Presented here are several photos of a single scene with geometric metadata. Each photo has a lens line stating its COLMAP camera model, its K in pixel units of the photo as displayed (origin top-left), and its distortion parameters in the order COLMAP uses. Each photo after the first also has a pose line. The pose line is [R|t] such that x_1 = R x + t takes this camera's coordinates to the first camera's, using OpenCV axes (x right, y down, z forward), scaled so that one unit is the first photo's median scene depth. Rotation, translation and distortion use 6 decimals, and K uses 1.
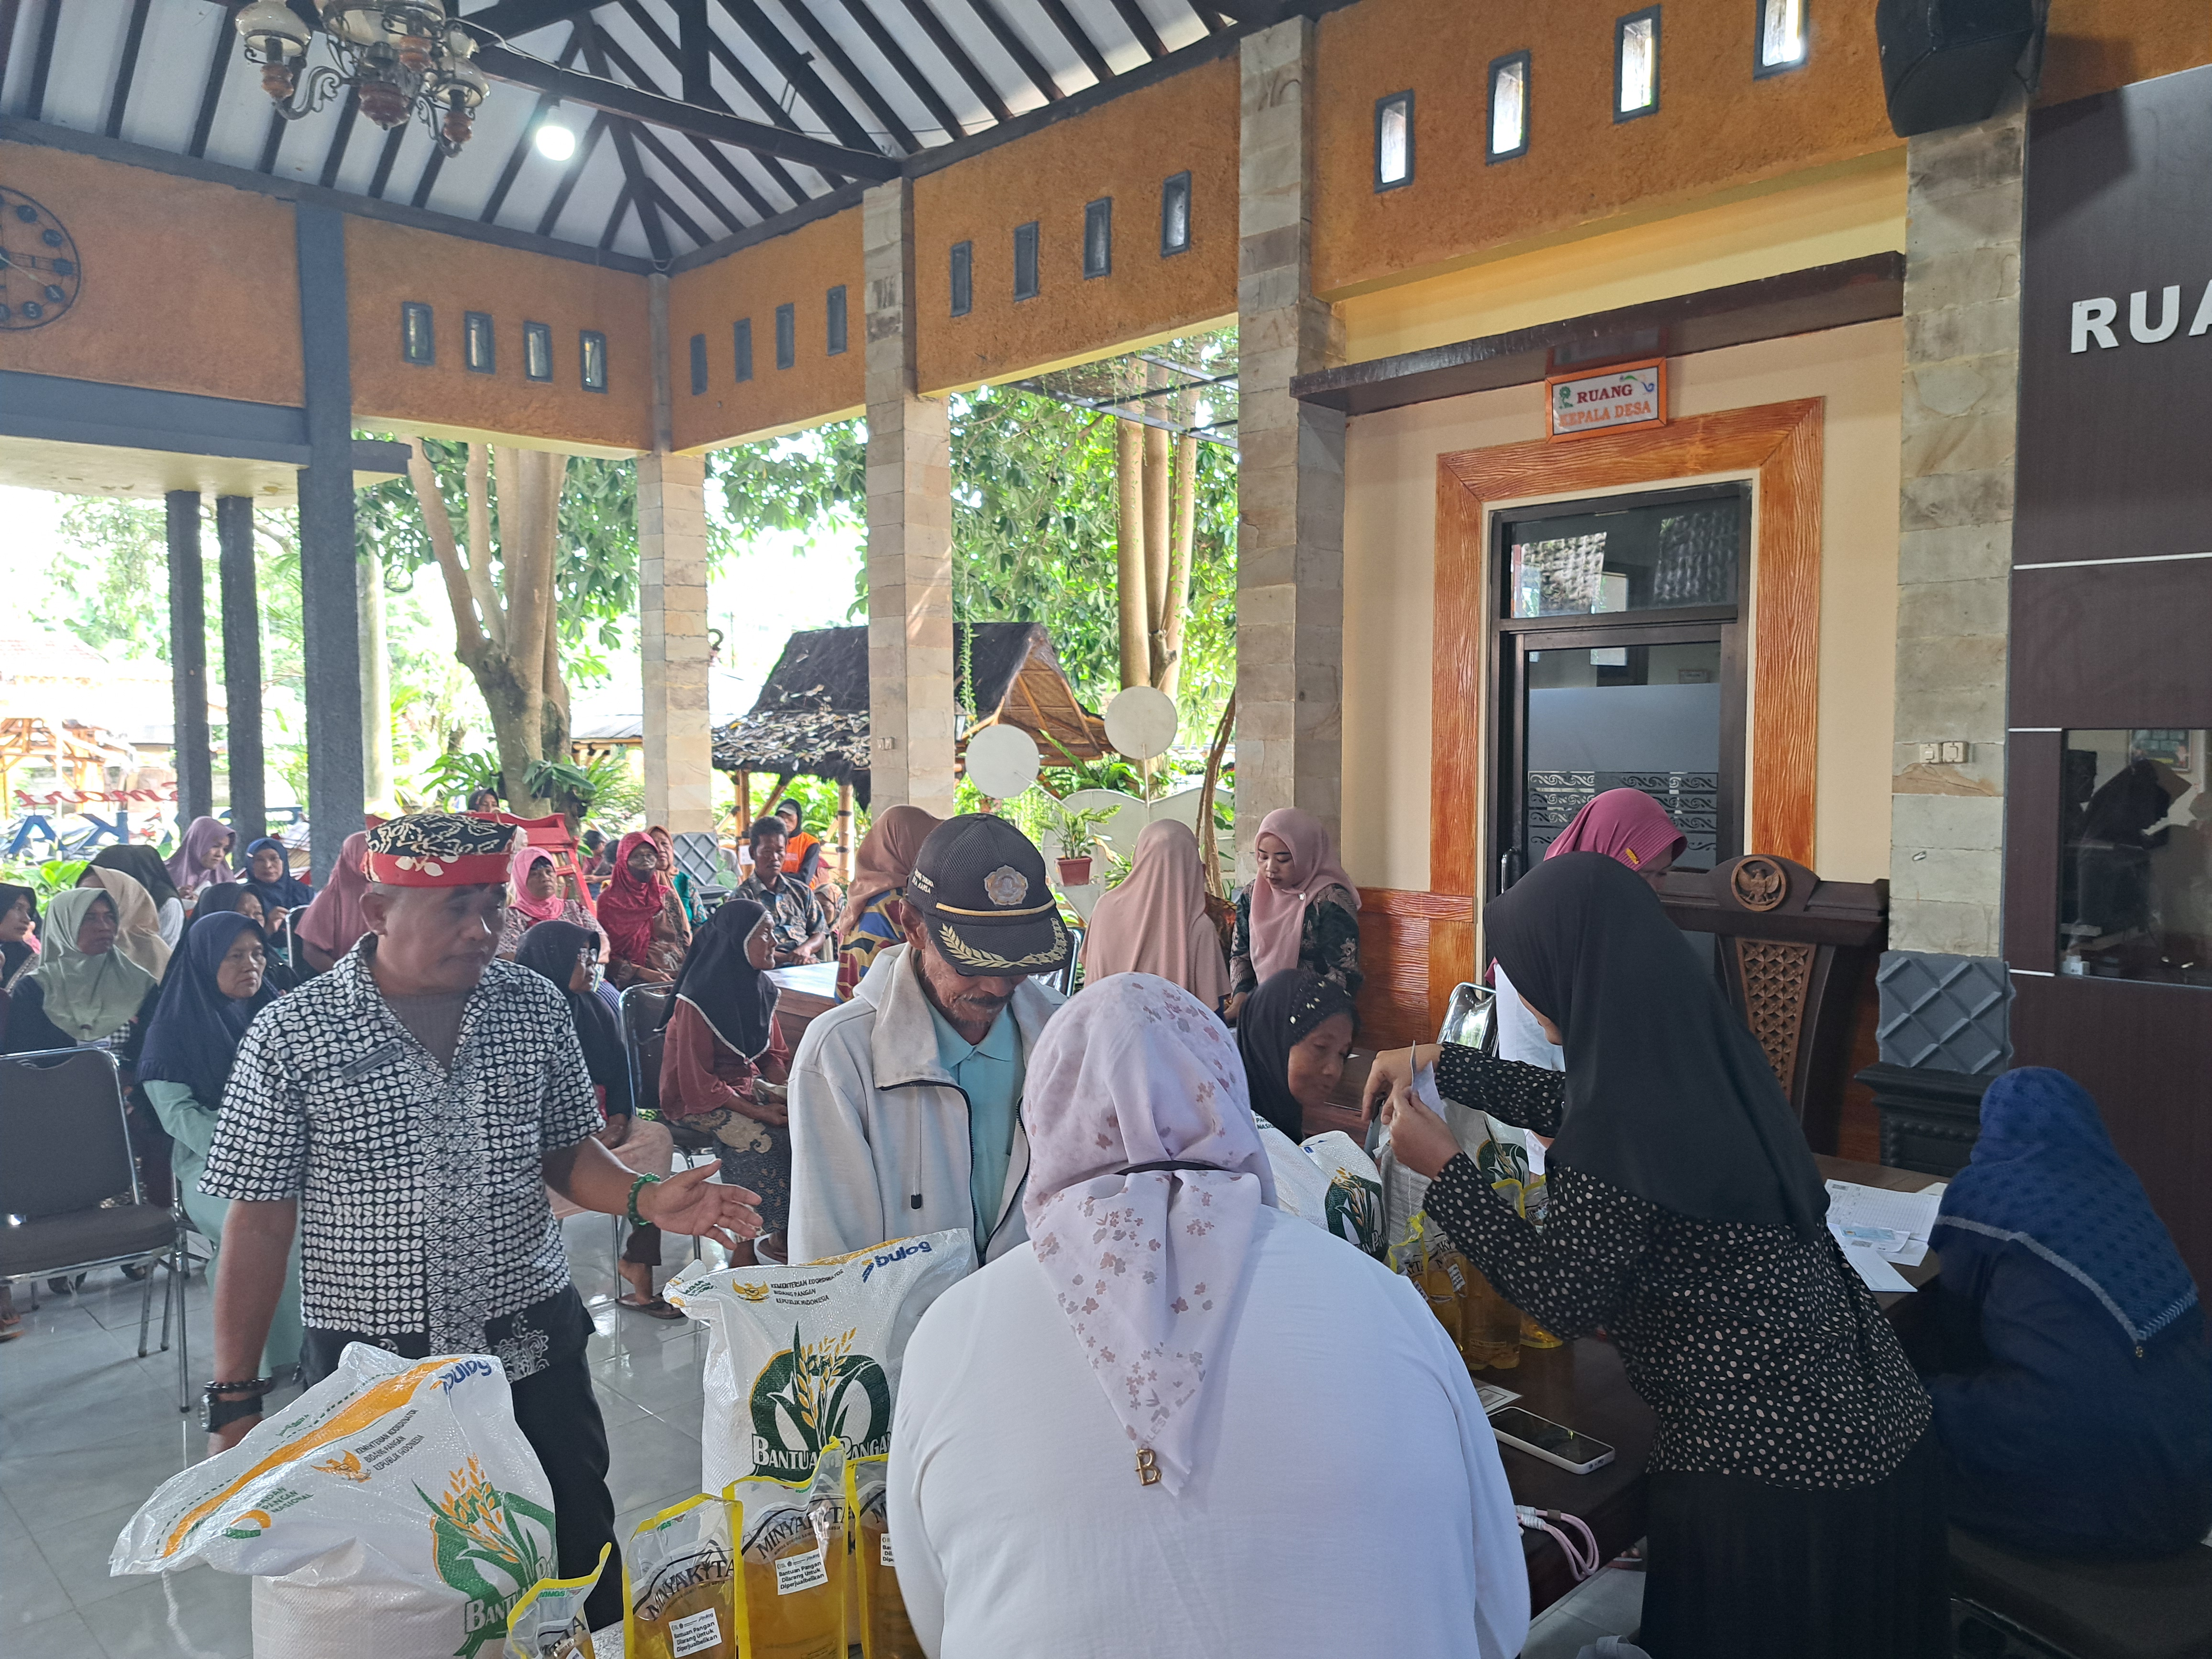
lens RADIAL K [[1625.6, 0, 1106.0], [0, 1625.6, 829.5], [0, 0, 1]] dist [0.057313, -0.063594]
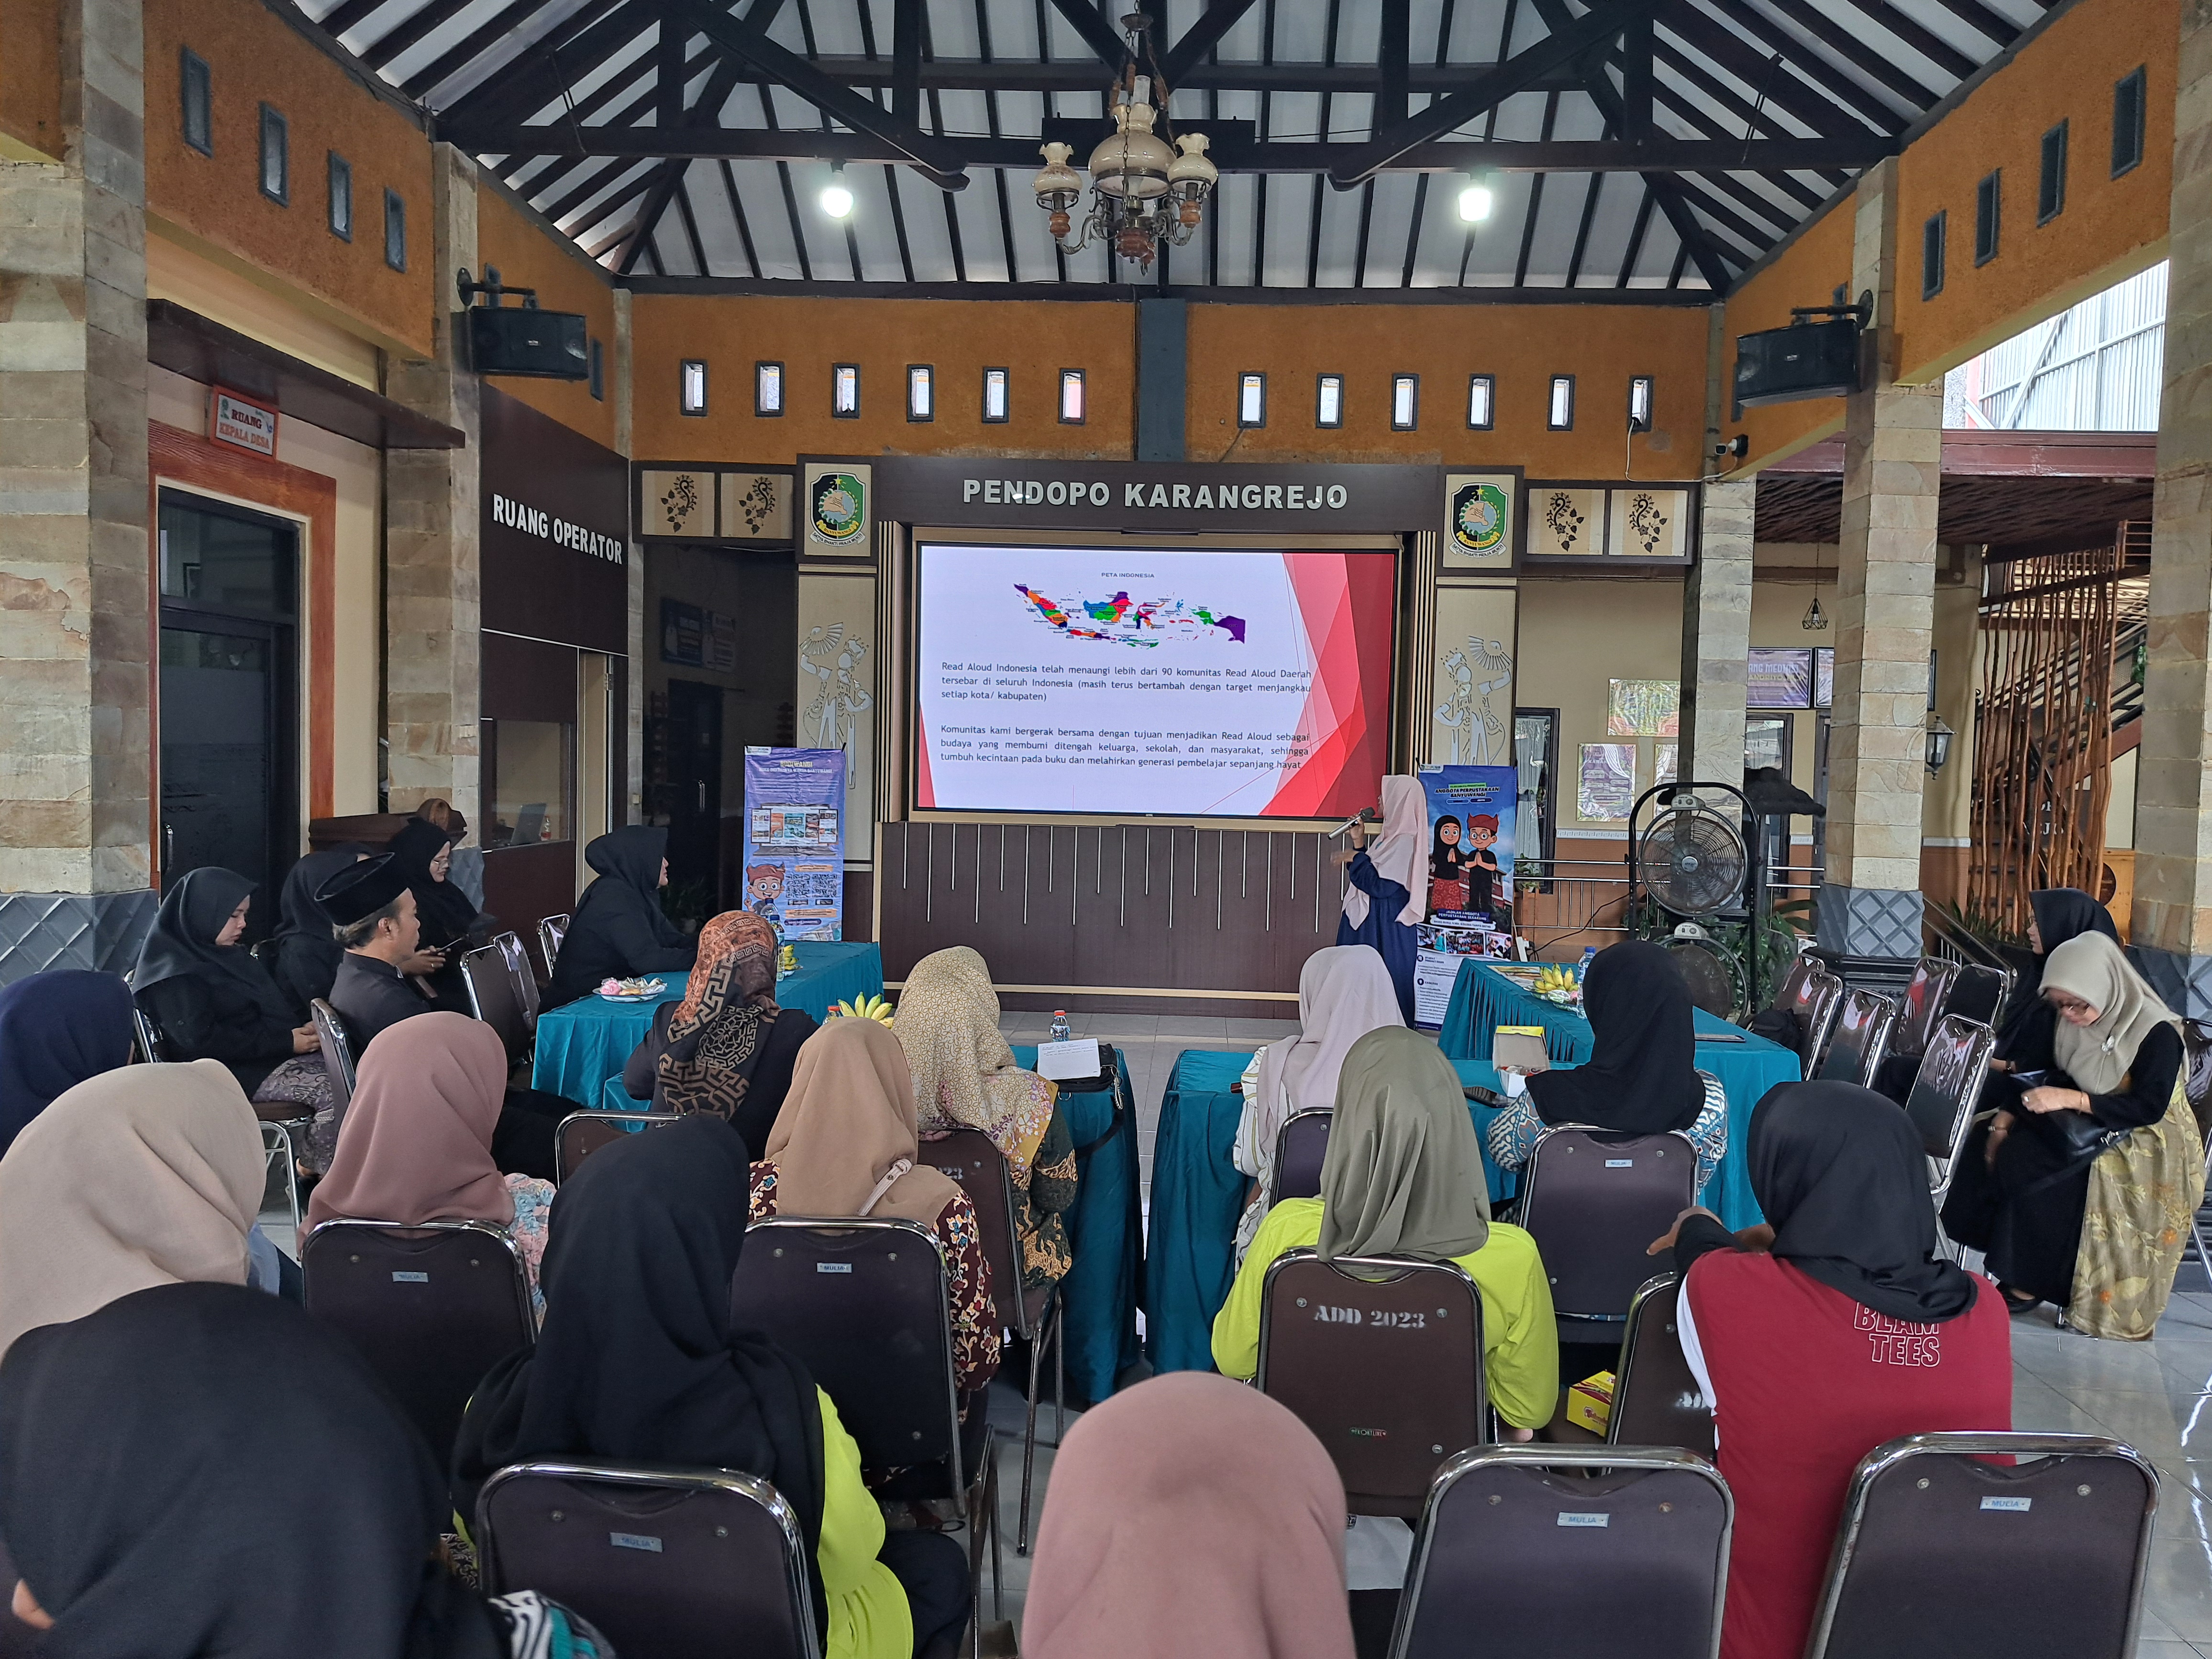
lens RADIAL K [[1622.7, 0, 1134.5], [0, 1622.7, 824.9], [0, 0, 1]] dist [0.055552, -0.061793]
pose [[-0.699944, -0.043146, 0.712893, -1.006475], [0.022208, 0.996376, 0.082108, -0.061930], [-0.713852, 0.073303, -0.696450, 1.417673]]
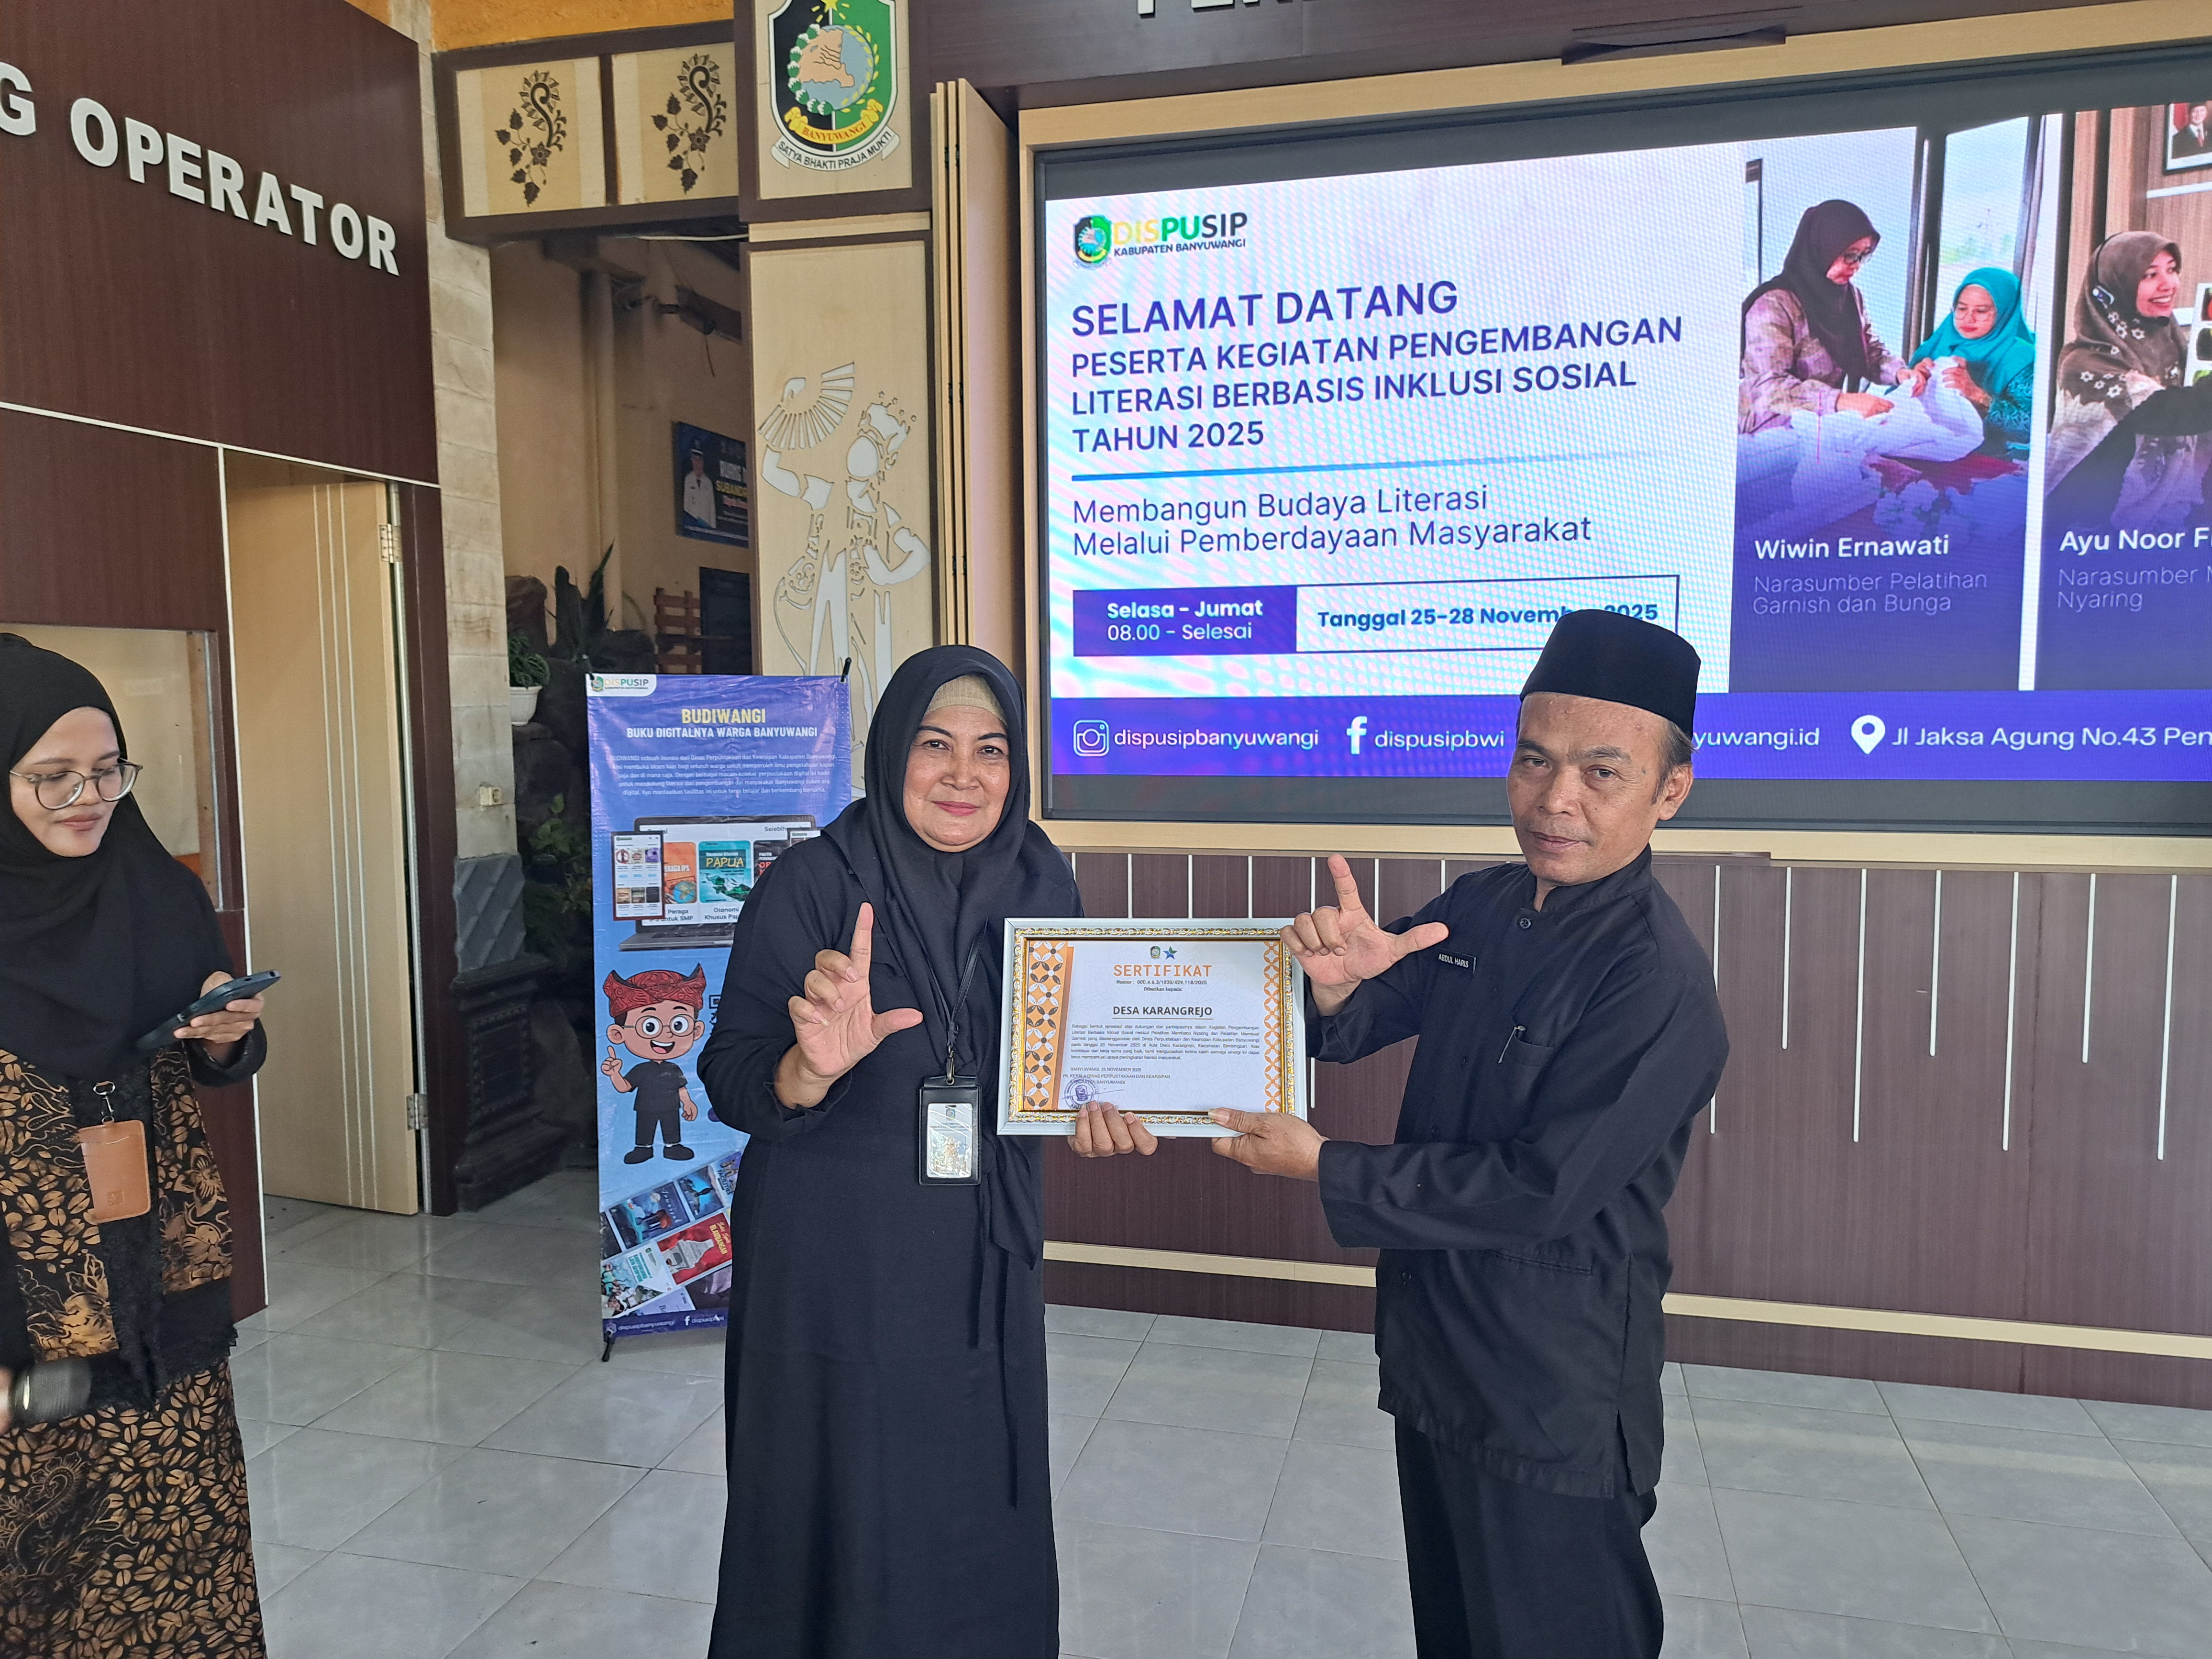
lens RADIAL K [[1593.2, 0, 1138.7], [0, 1593.2, 919.4], [0, 0, 1]] dist [-0.011524, -0.007337]
pose [[-0.557789, -0.114418, 0.822059, -0.186989], [0.054996, 0.983180, 0.174160, -0.015964], [-0.828159, 0.142354, -0.542114, 0.703899]]
